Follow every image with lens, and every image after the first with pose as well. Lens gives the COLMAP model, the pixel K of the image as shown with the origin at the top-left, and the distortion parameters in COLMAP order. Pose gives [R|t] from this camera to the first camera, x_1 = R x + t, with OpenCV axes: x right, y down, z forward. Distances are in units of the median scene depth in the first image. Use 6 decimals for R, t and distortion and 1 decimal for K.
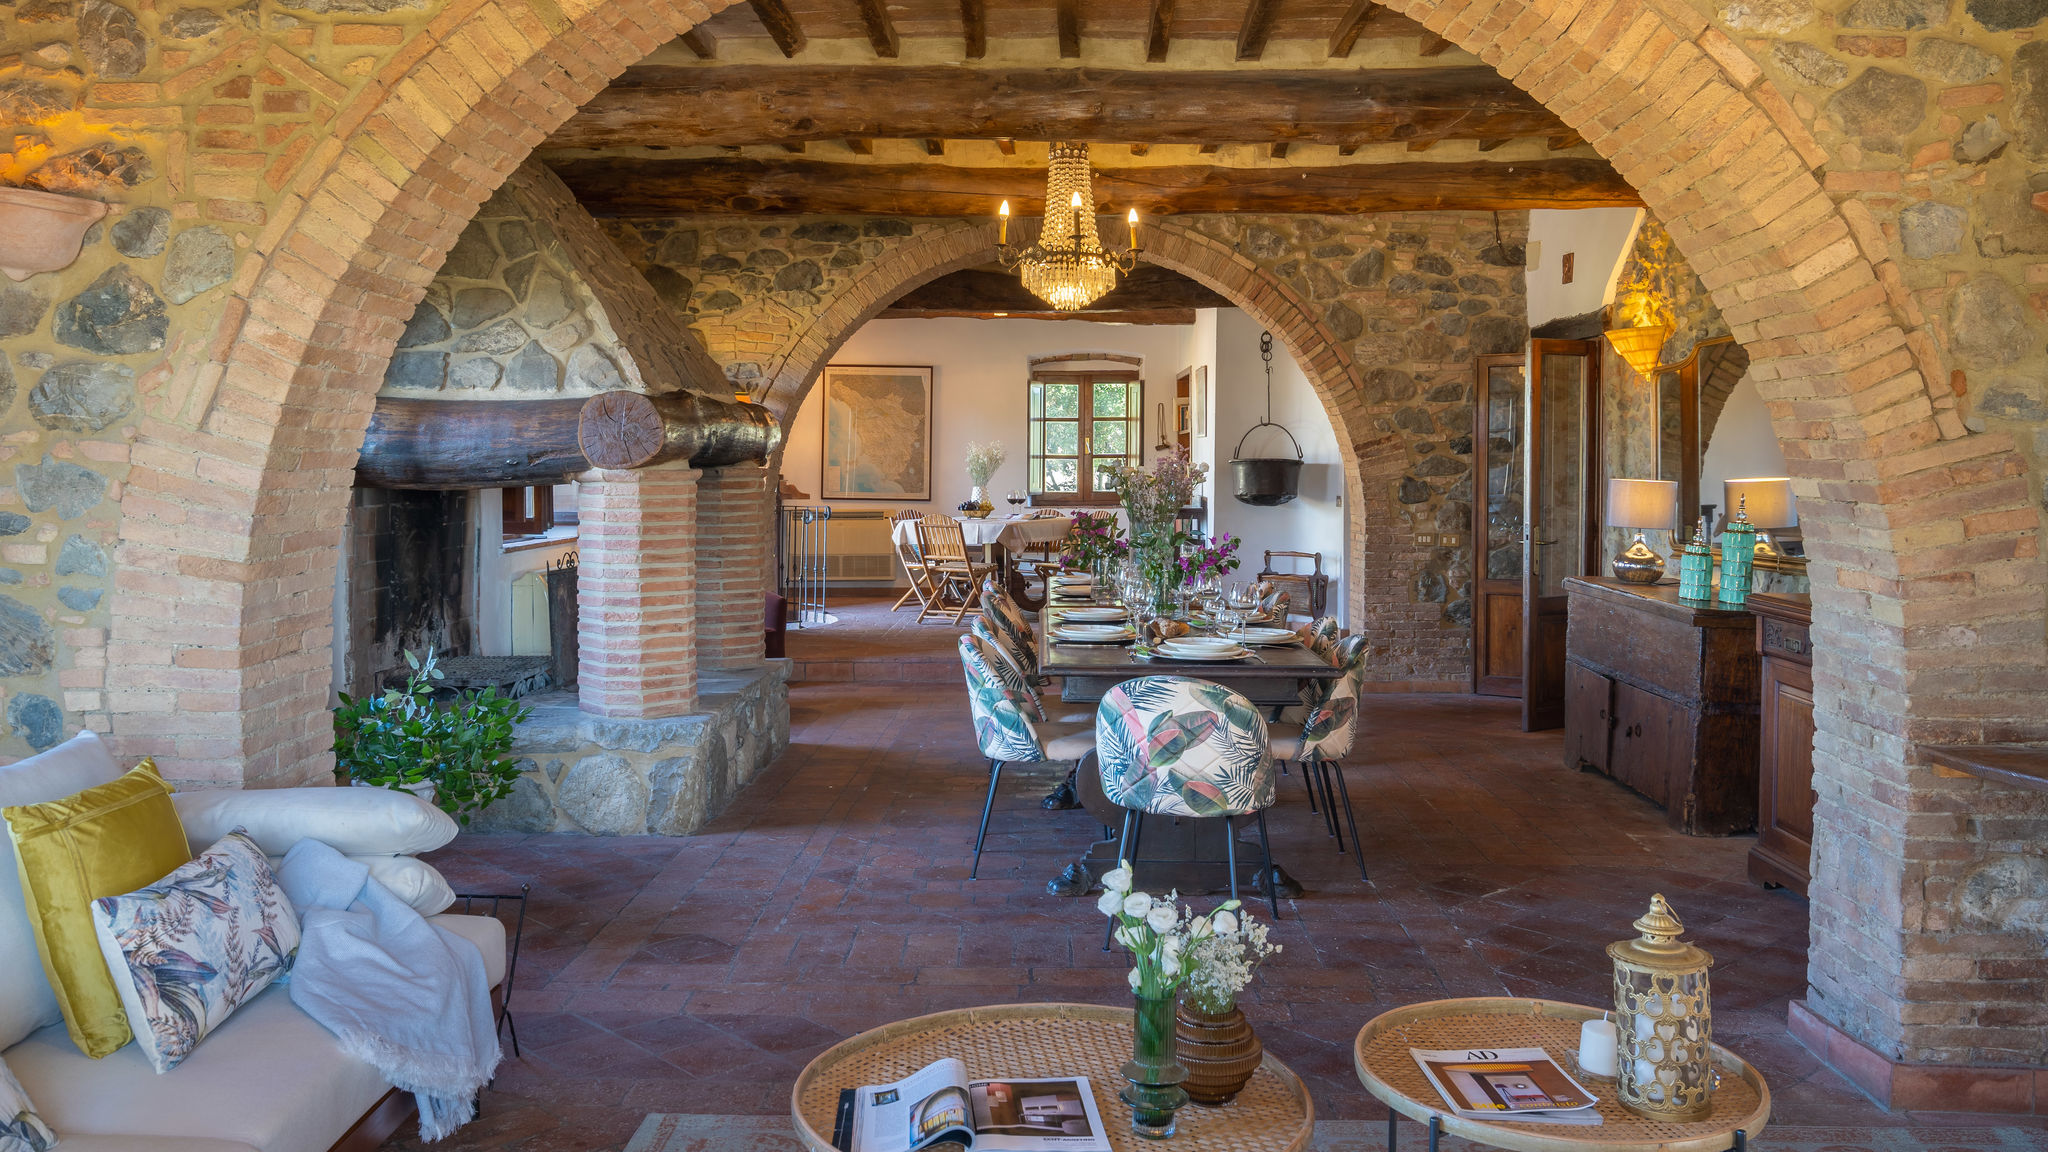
lens RADIAL K [[1737.7, 0, 1024.0], [0, 1737.7, 576.0], [0, 0, 1]] dist [-0.003224, 0.000436]
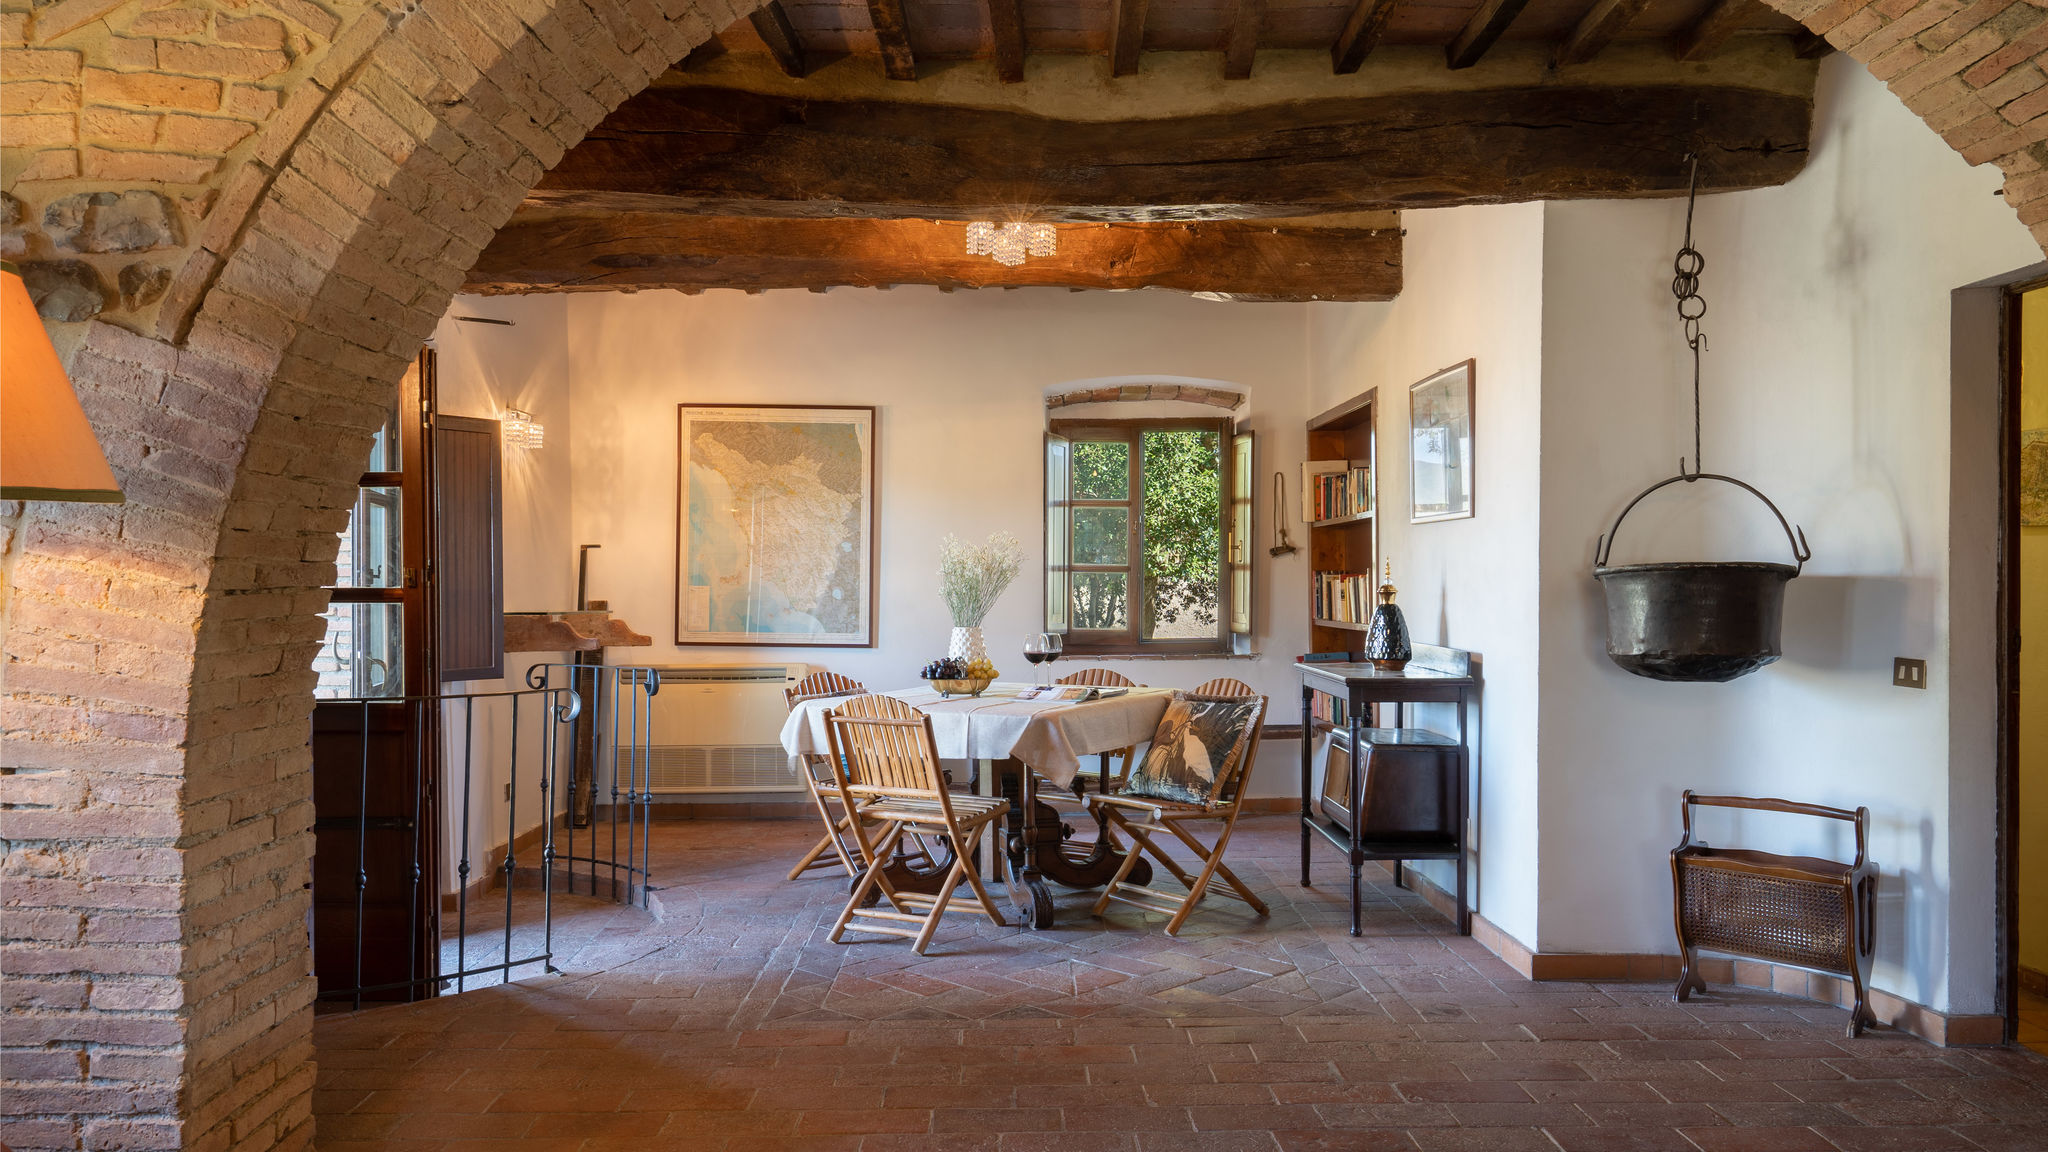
lens RADIAL K [[1403.6, 0, 971.4], [0, 1403.6, 584.4], [0, 0, 1]] dist [0.002436, 0.000331]
pose [[0.999996, -0.002477, 0.000960, -0.031845], [0.002534, 0.997922, -0.064382, -0.049721], [-0.000799, 0.064384, 0.997925, 0.794891]]
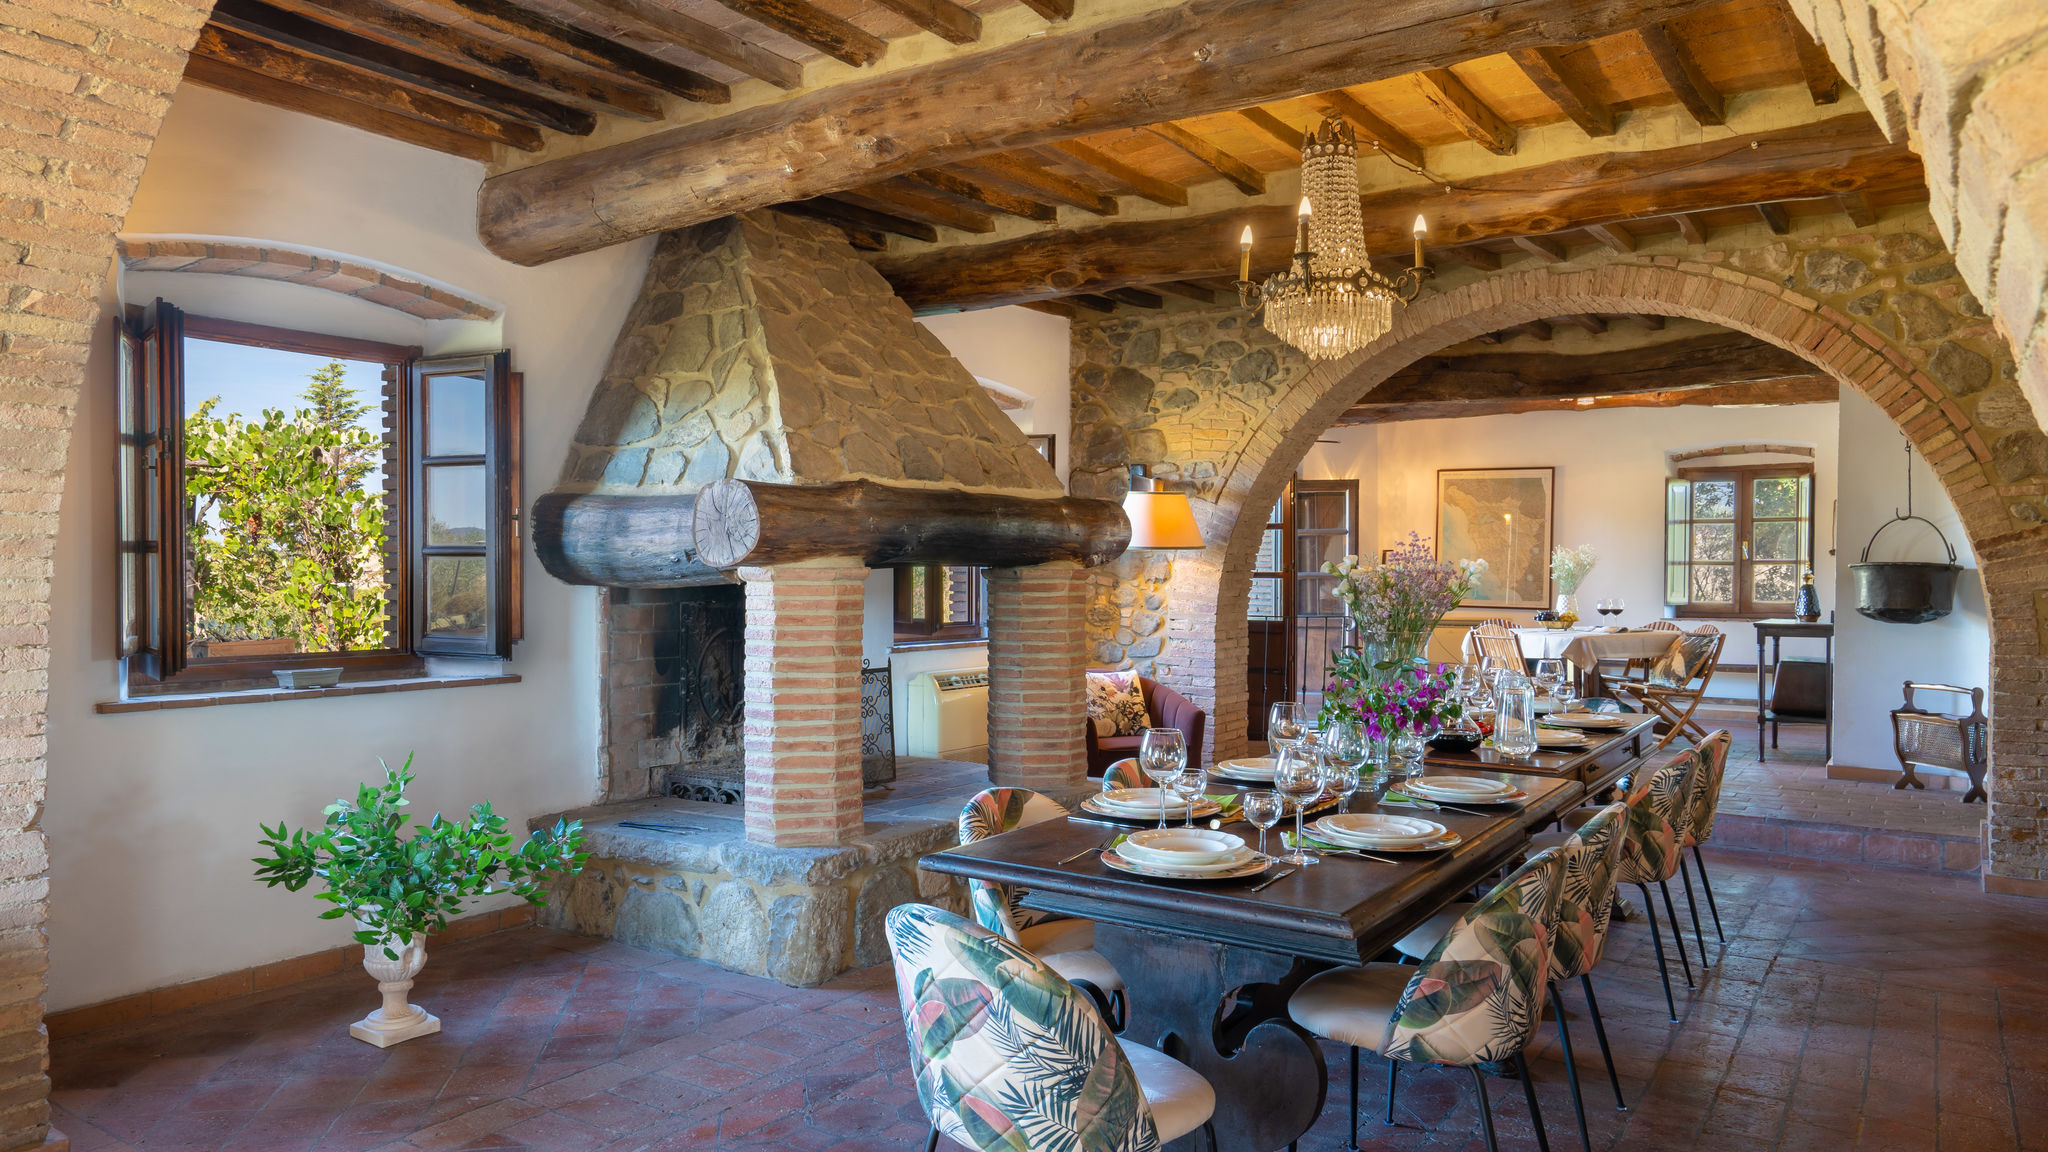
lens RADIAL K [[1387.6, 0, 1024.8], [0, 1387.6, 615.8], [0, 0, 1]] dist [0.003439, 0.004225]
pose [[0.829007, 0.019745, -0.558889, 0.188605], [-0.039533, 0.998945, -0.023348, -0.016353], [0.557839, 0.041451, 0.828914, 0.317106]]
